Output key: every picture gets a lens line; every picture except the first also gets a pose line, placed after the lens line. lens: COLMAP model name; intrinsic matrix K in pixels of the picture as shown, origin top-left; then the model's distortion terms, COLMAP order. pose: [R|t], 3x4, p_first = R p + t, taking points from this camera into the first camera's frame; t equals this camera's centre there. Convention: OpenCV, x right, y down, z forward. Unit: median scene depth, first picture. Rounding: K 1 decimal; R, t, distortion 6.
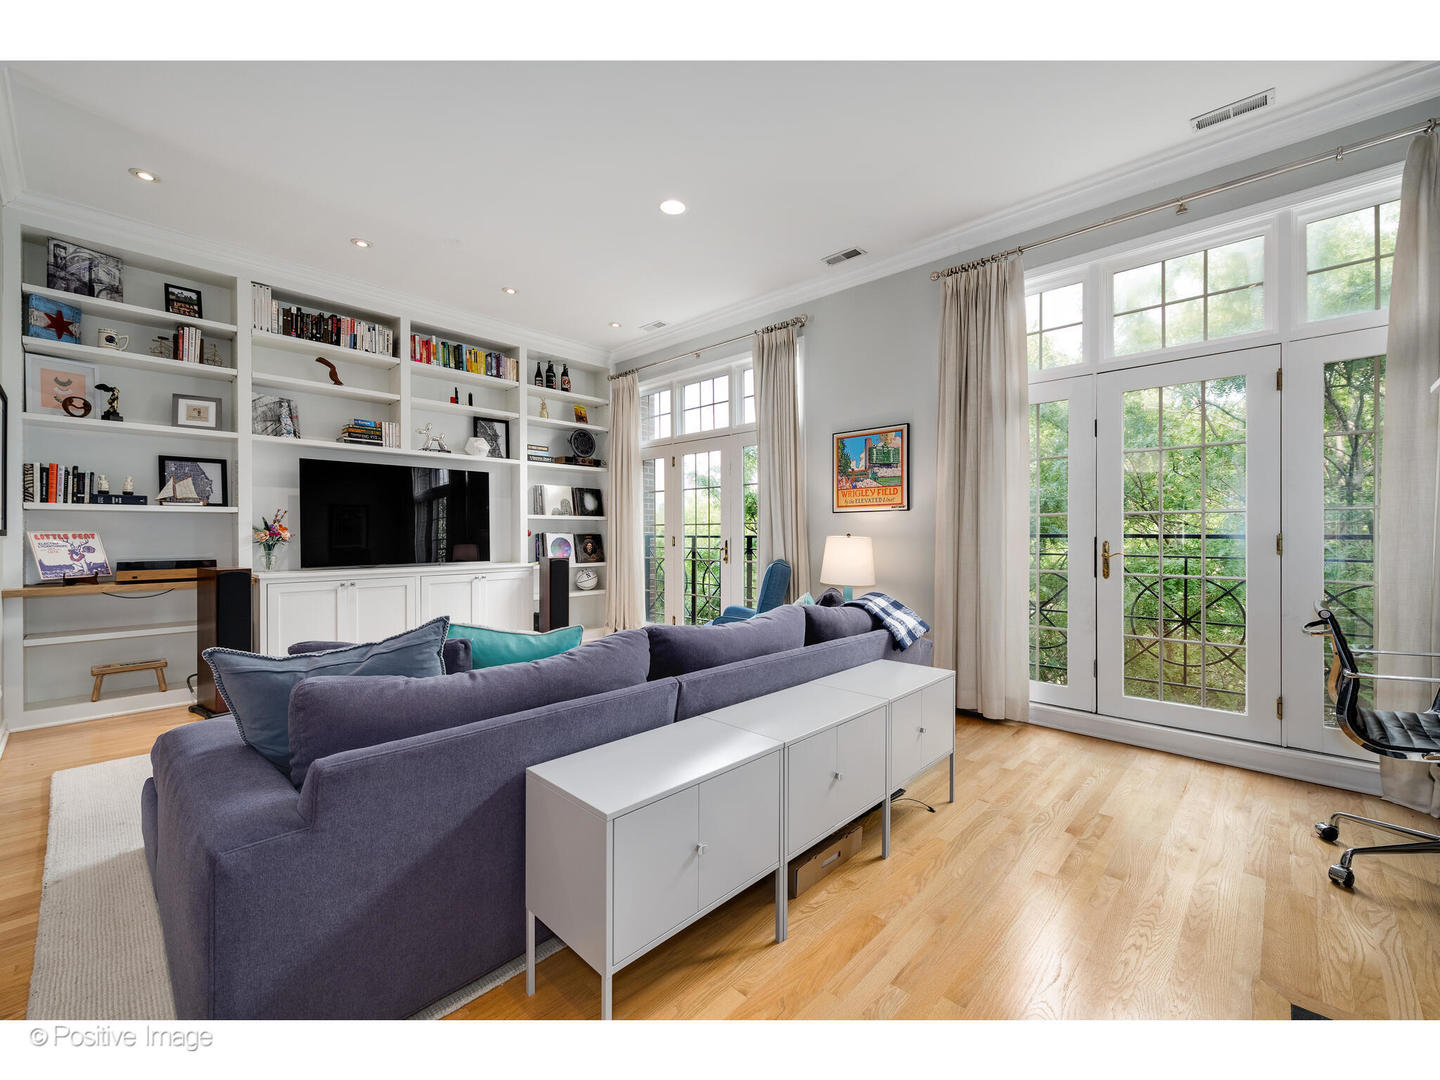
lens RADIAL K [[595.1, 0, 716.3], [0, 595.1, 536.6], [0, 0, 1]] dist [0.012983, -0.002601]
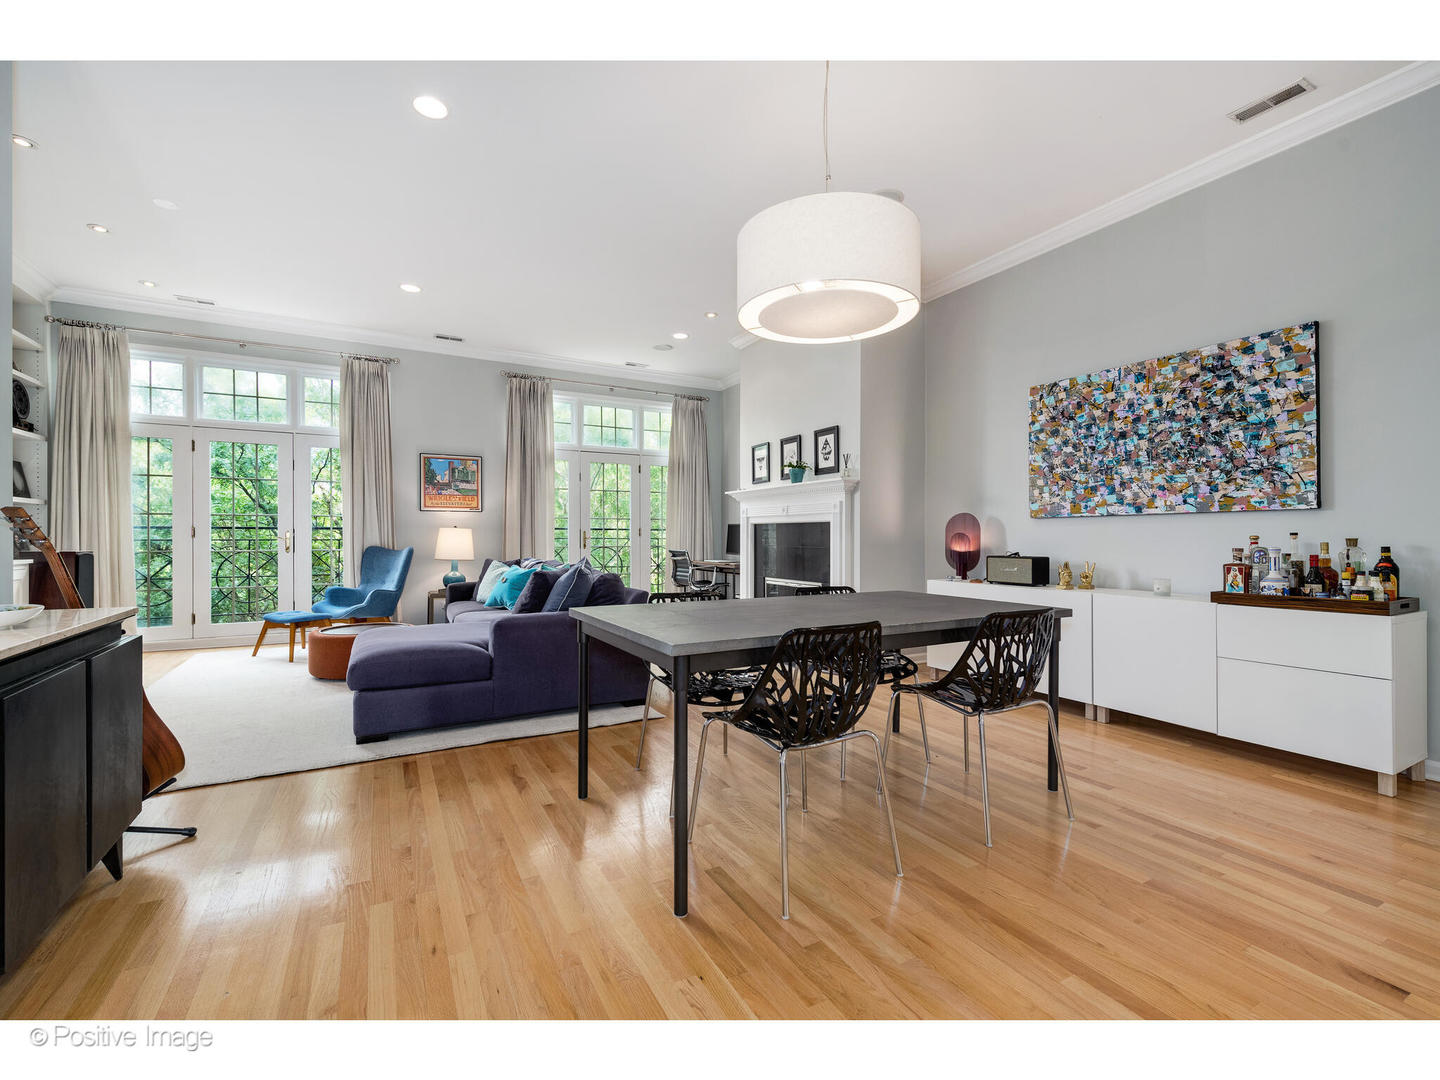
lens RADIAL K [[631.0, 0, 718.9], [0, 631.0, 534.3], [0, 0, 1]] dist [0.004200, -0.000920]
pose [[0.304669, 0.005827, 0.952441, -0.957456], [0.001341, 0.999978, -0.006547, 0.023906], [-0.952457, 0.003272, 0.304654, -0.095118]]
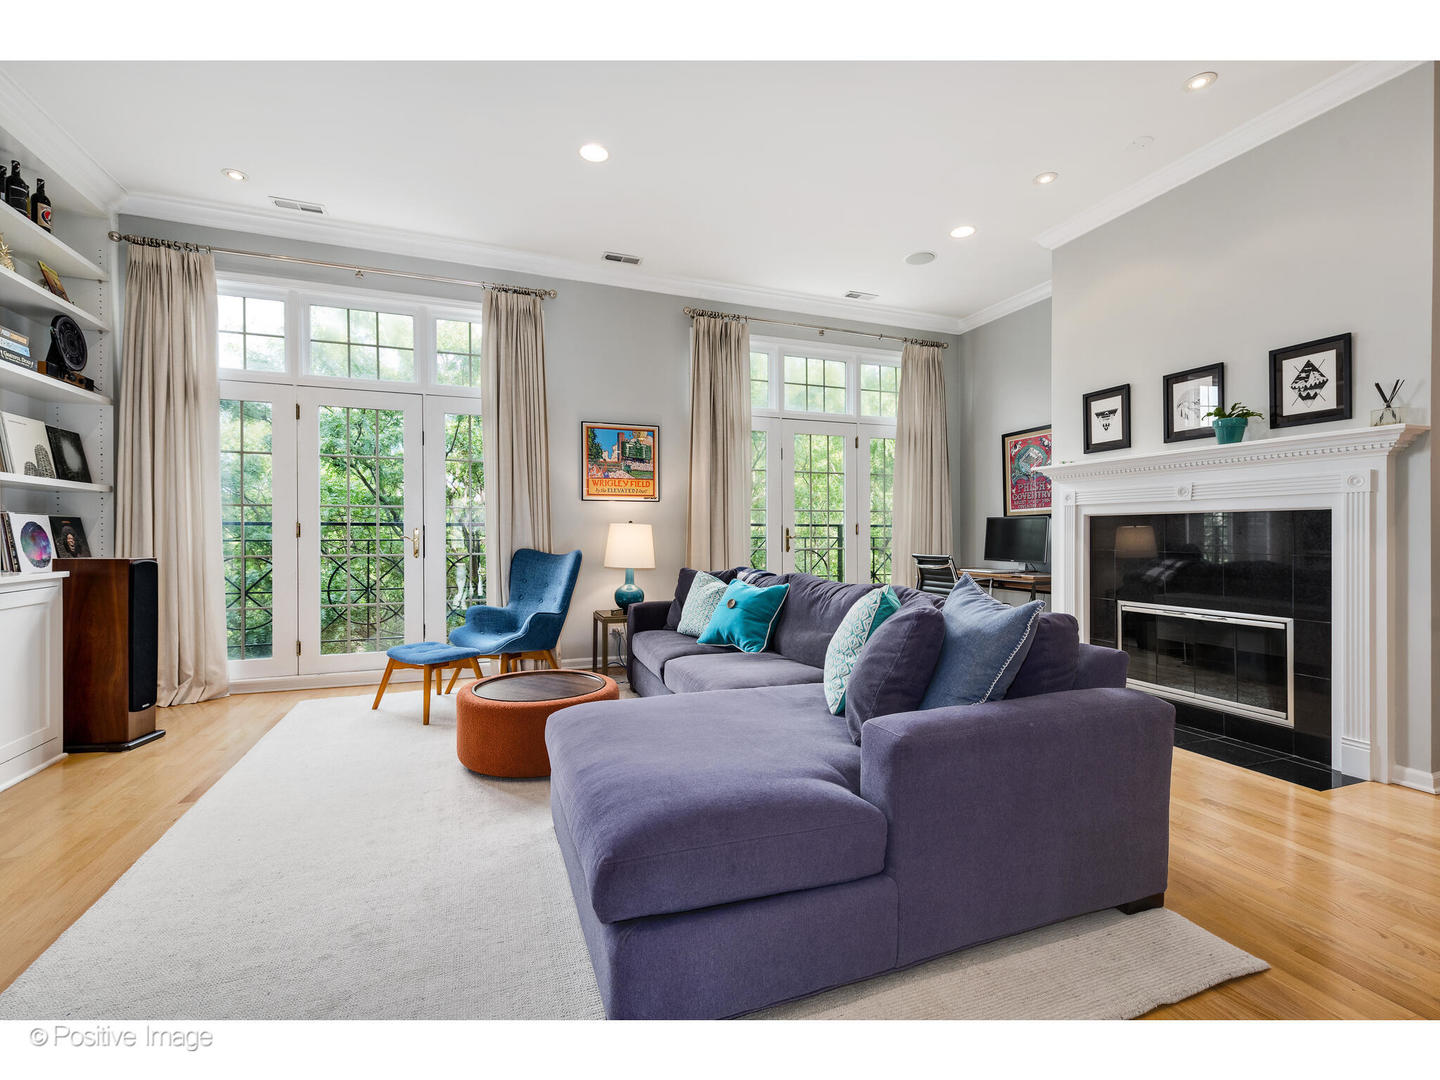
lens RADIAL K [[631.0, 0, 717.9], [0, 631.0, 534.9], [0, 0, 1]] dist [0.004200, -0.000920]
pose [[0.429214, 0.001141, 0.903202, -0.650951], [0.001893, 0.999996, -0.002163, 0.020348], [-0.903201, 0.002638, 0.429210, 0.331045]]
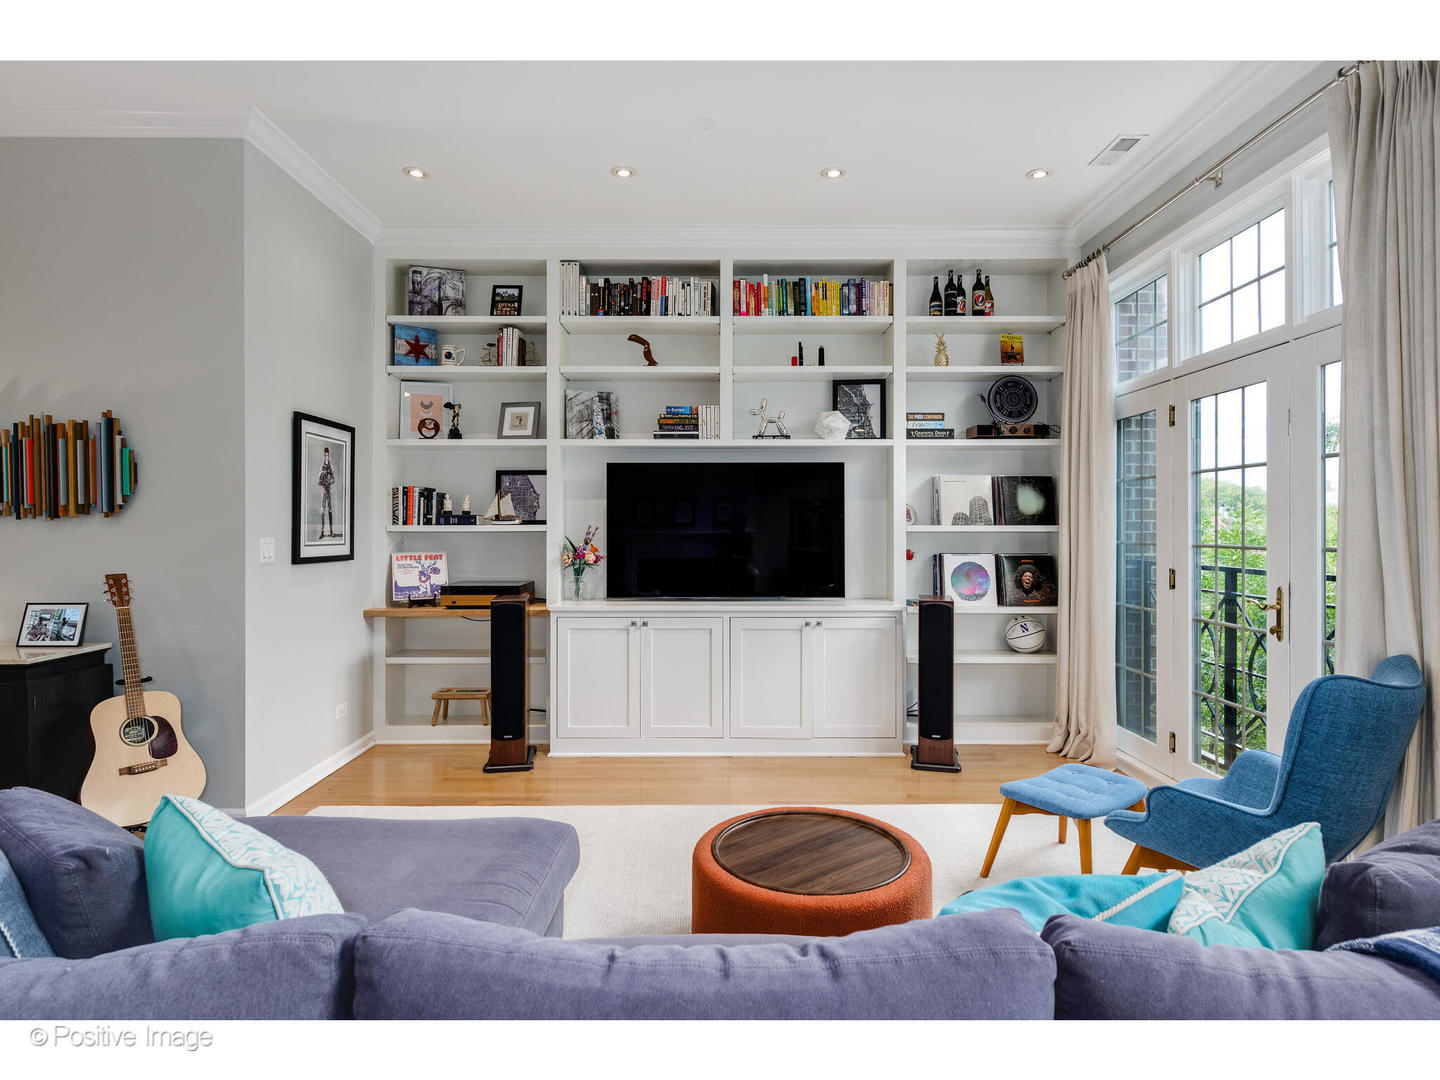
lens RADIAL K [[779.3, 0, 719.5], [0, 779.3, 531.2], [0, 0, 1]] dist [0.016650, -0.001579]
pose [[0.690808, 0.005085, -0.723021, 0.173398], [-0.003977, 0.999987, 0.003233, -0.040497], [0.723027, 0.000642, 0.690819, 0.362369]]
